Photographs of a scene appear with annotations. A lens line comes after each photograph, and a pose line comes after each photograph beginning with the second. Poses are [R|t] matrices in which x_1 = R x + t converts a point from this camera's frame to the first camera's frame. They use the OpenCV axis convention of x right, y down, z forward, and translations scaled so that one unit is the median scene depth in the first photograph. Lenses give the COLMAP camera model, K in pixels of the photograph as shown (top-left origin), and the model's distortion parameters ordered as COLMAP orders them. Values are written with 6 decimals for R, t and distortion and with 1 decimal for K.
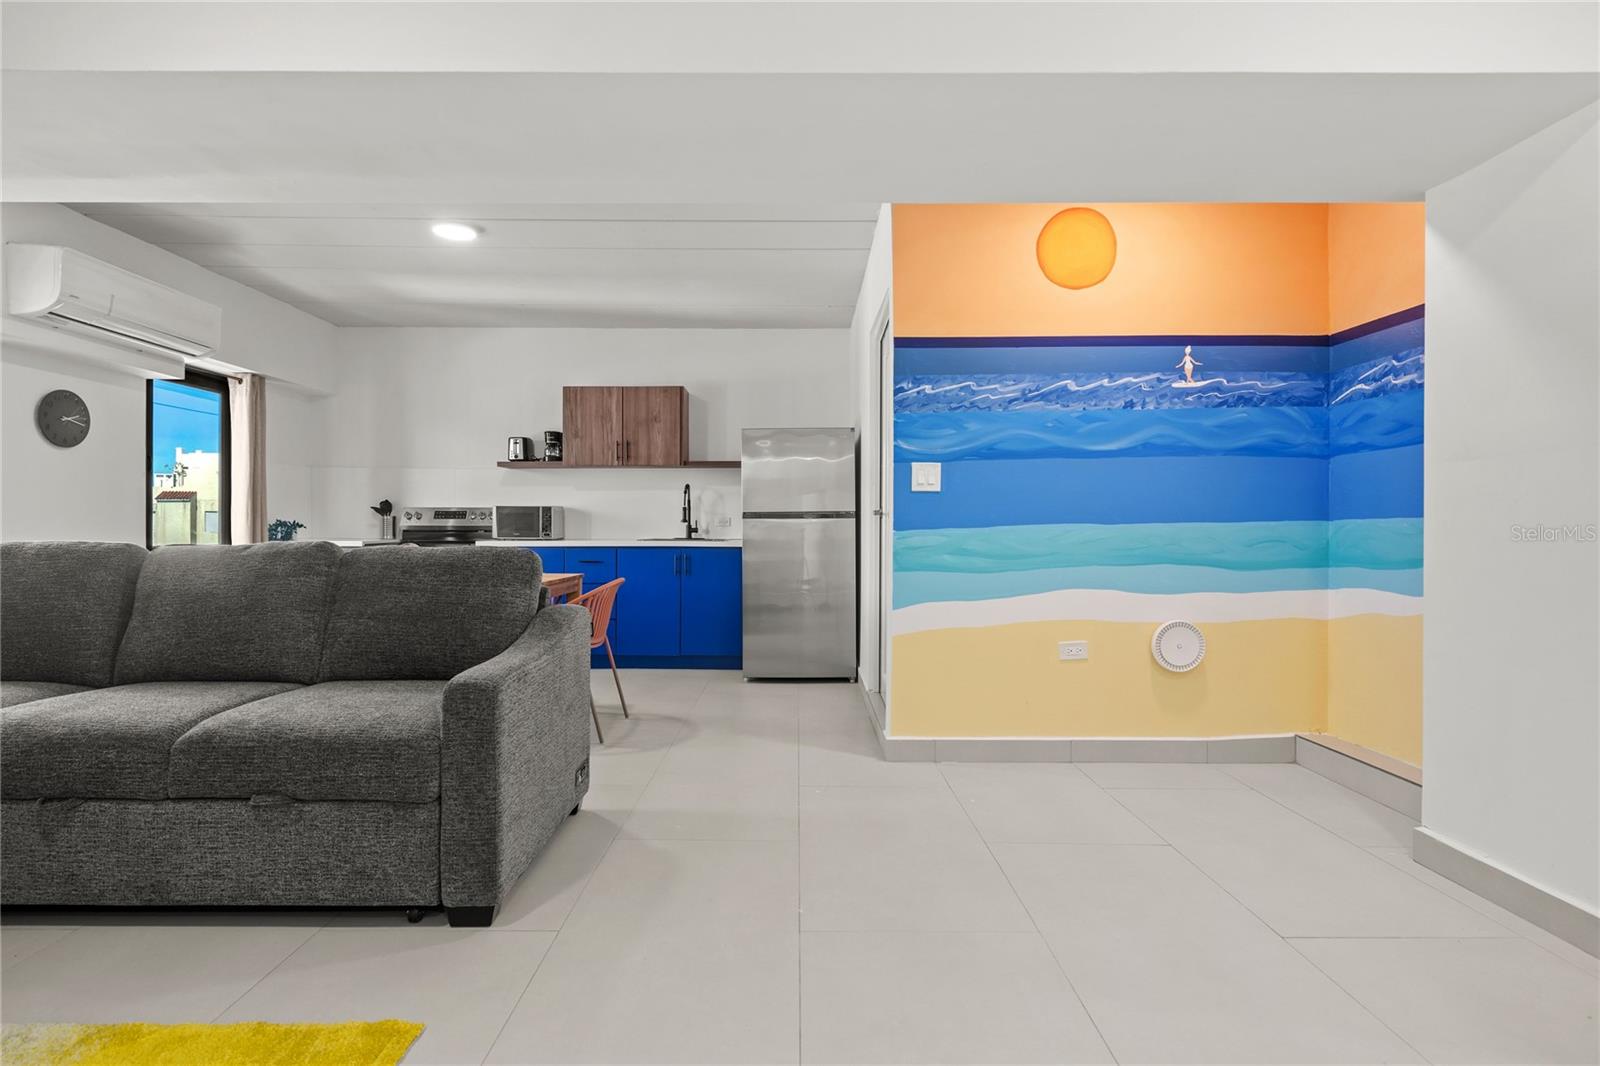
lens RADIAL K [[813.5, 0, 800.0], [0, 813.5, 533.0], [0, 0, 1]] dist [-0.004753, 0.000680]
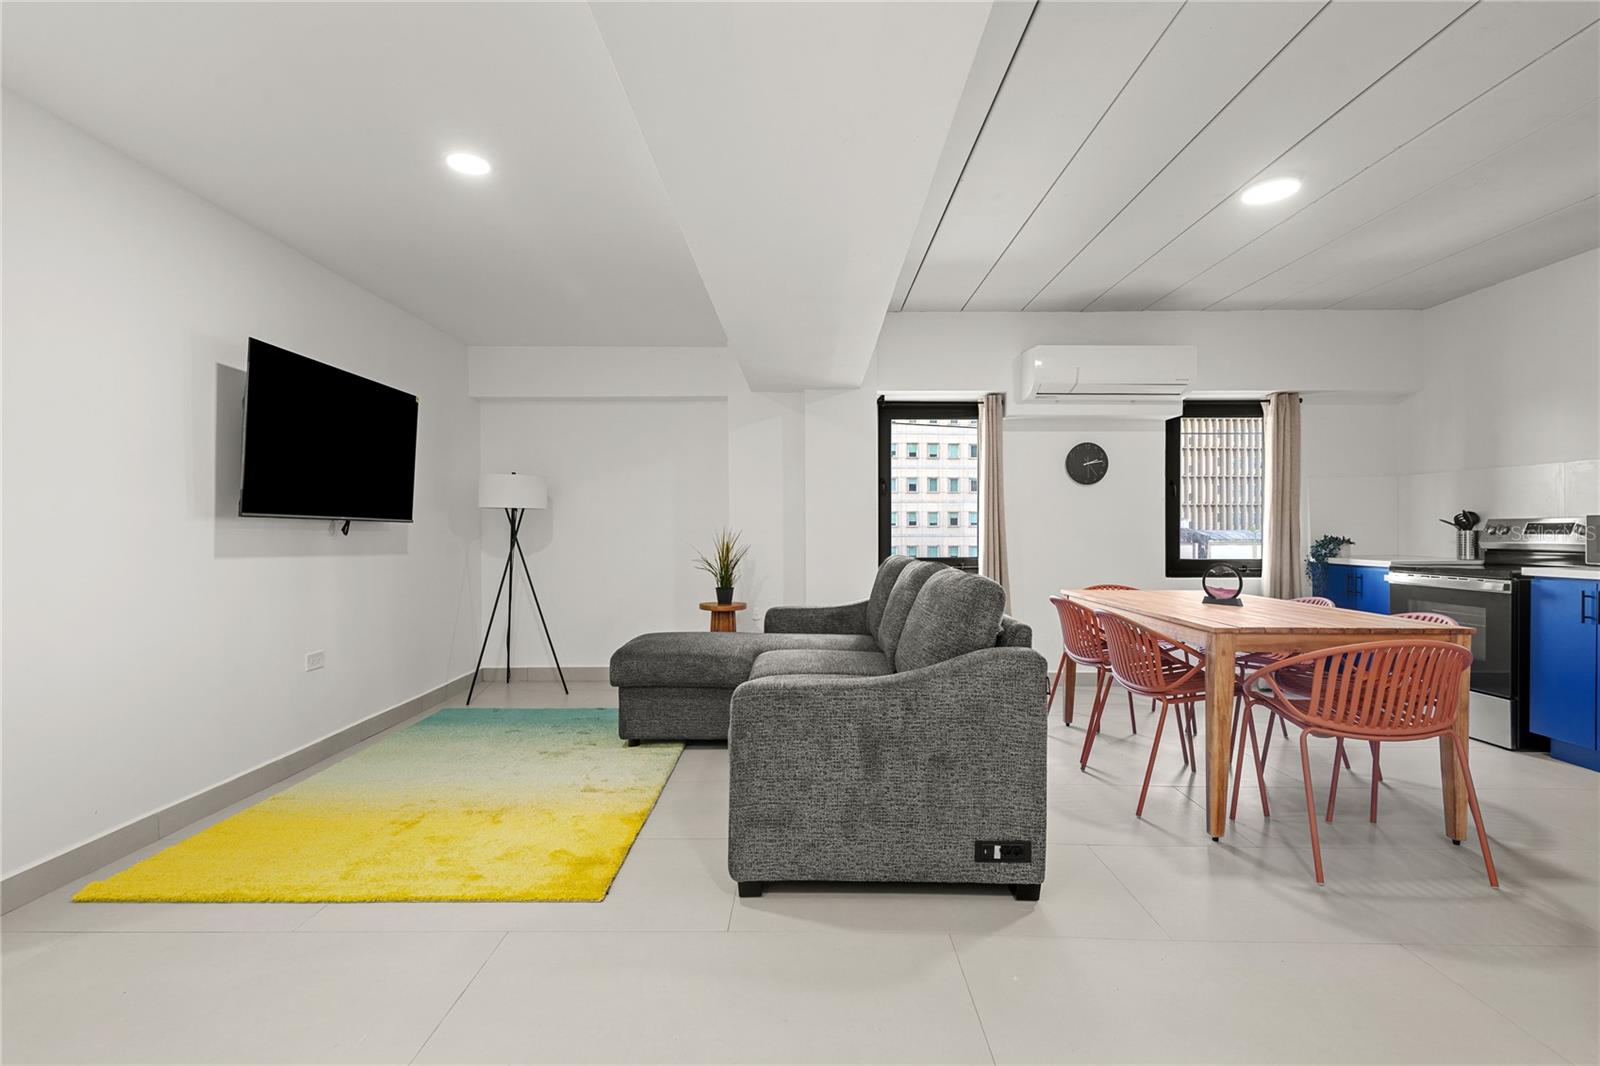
lens RADIAL K [[727.6, 0, 792.9], [0, 727.6, 536.6], [0, 0, 1]] dist [-0.000325, 0.000643]
pose [[-0.021374, 0.004409, -0.999762, 0.283397], [-0.006085, 0.999971, 0.004540, -0.018430], [0.999753, 0.006180, -0.021347, 0.465022]]
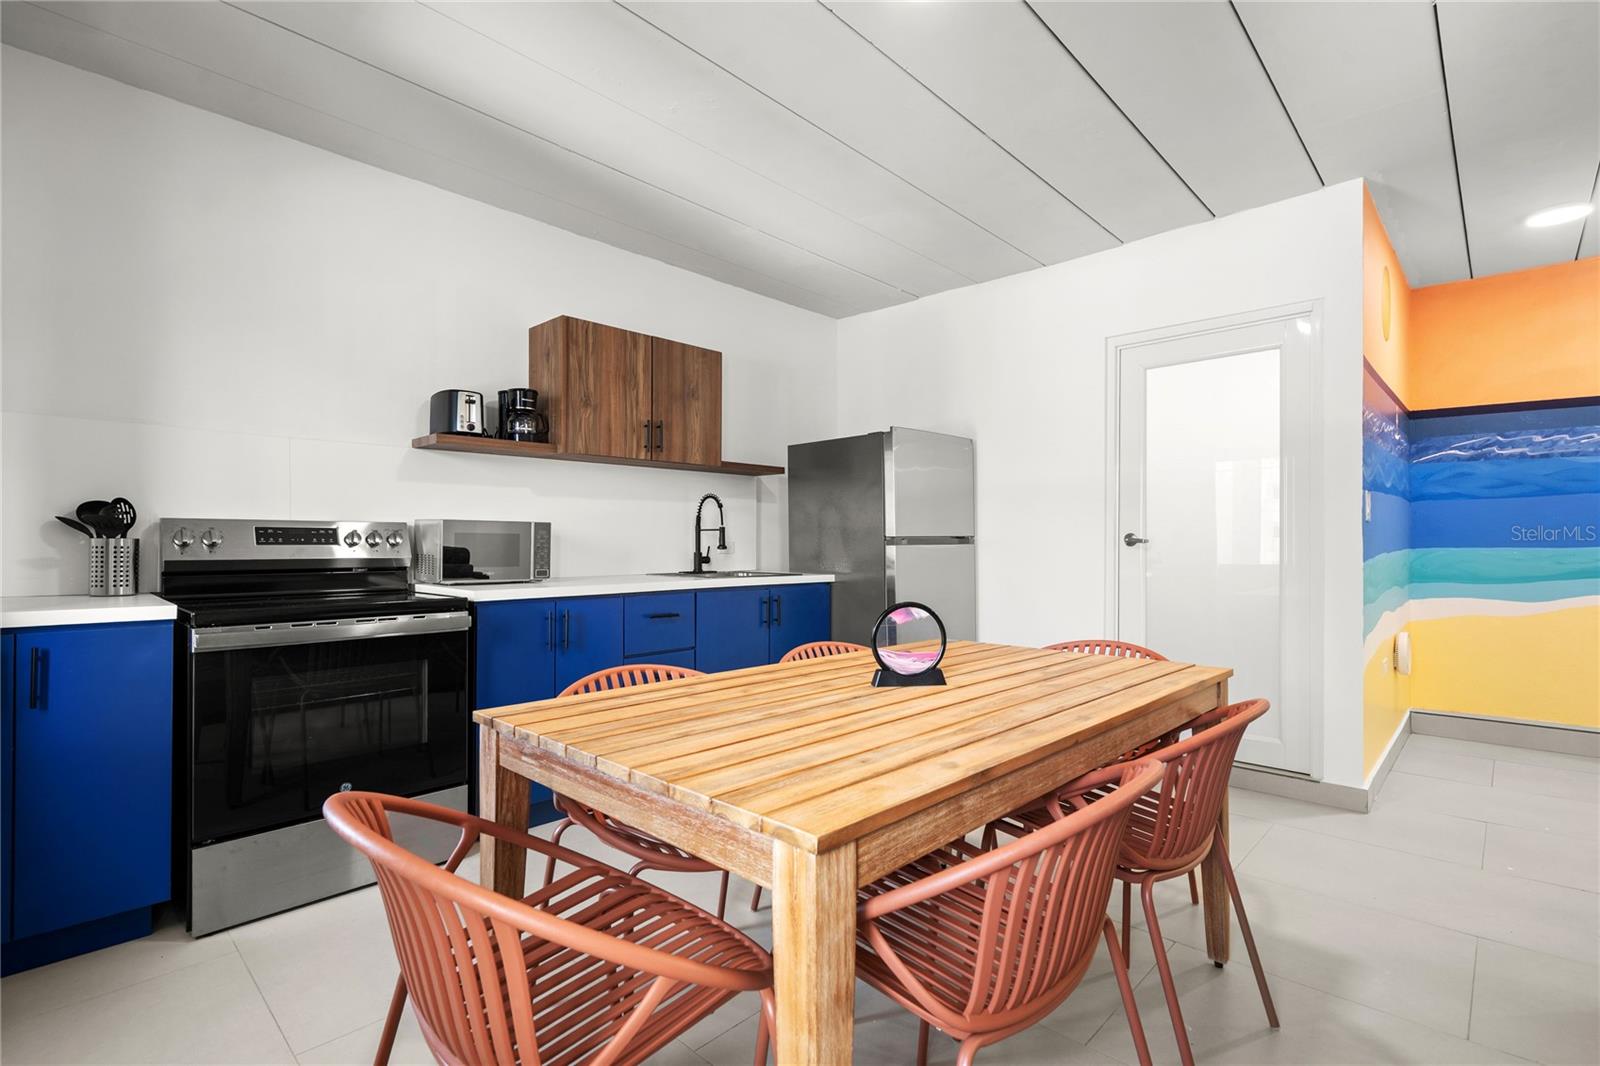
lens RADIAL K [[748.7, 0, 794.7], [0, 748.7, 543.5], [0, 0, 1]] dist [-0.003419, -0.000272]
pose [[0.695262, -0.001993, 0.718754, -0.705765], [0.006630, 0.999971, -0.003640, -0.019127], [-0.718726, 0.007296, 0.695255, 0.648374]]
